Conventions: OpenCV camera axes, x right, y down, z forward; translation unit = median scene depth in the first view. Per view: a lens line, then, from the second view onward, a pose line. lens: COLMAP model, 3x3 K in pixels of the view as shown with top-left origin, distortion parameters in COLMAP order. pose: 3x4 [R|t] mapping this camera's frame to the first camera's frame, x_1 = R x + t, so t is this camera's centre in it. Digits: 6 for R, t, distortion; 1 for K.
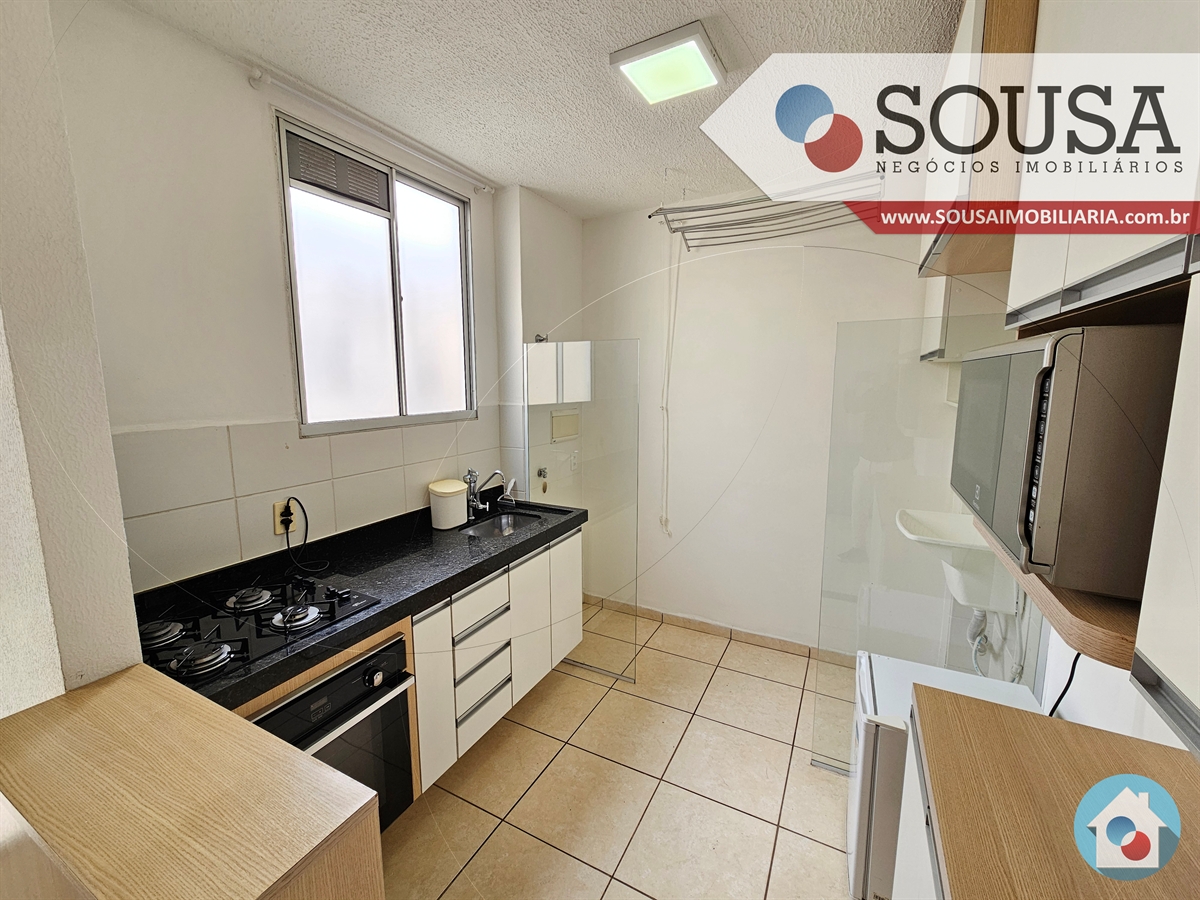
lens RADIAL K [[495.2, 0, 597.4], [0, 495.2, 447.8], [0, 0, 1]] dist [0.002262, 0.000958]
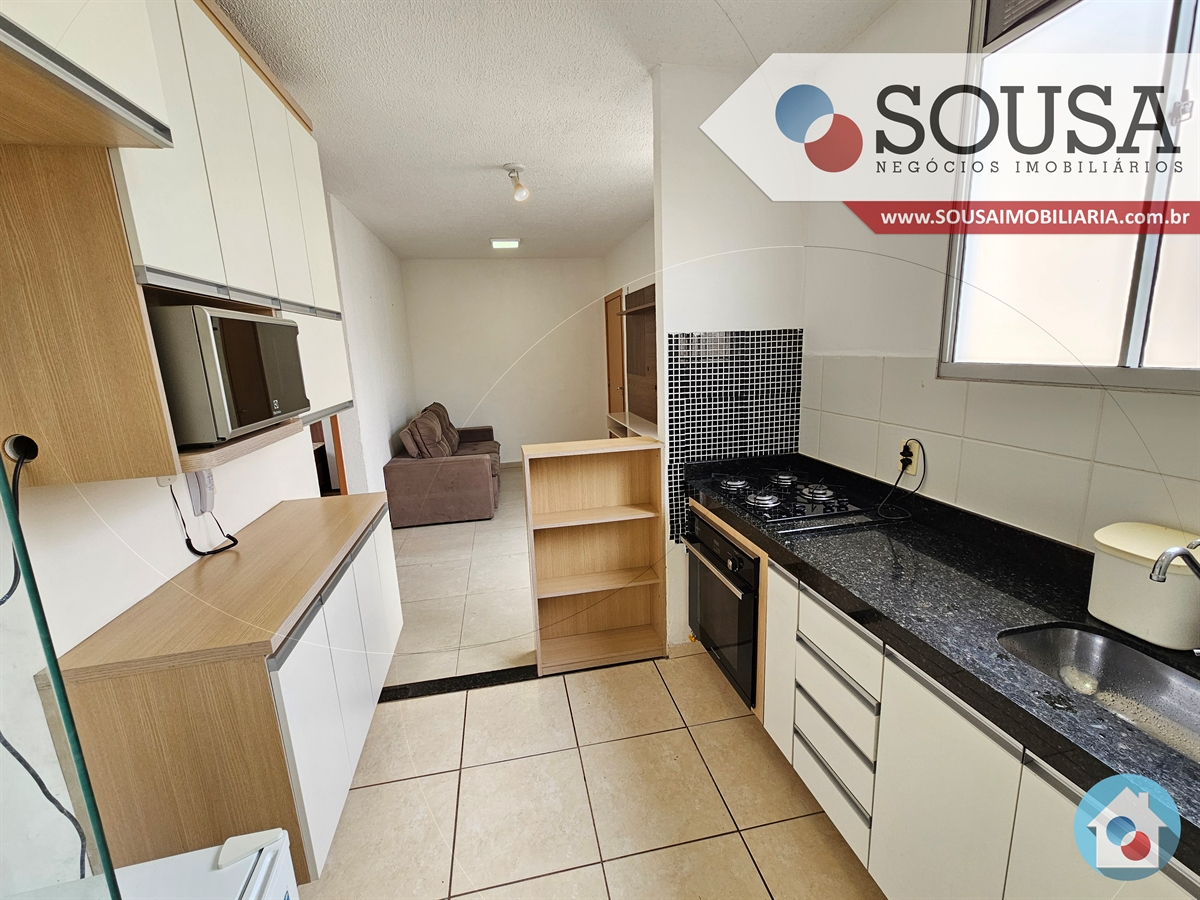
lens RADIAL K [[495.2, 0, 594.9], [0, 495.2, 447.2], [0, 0, 1]] dist [0.002262, 0.000958]
pose [[-0.775851, 0.161434, -0.609913, 0.433454], [-0.042549, 0.951121, 0.305872, -0.148600], [0.629480, 0.263263, -0.731059, 1.313300]]
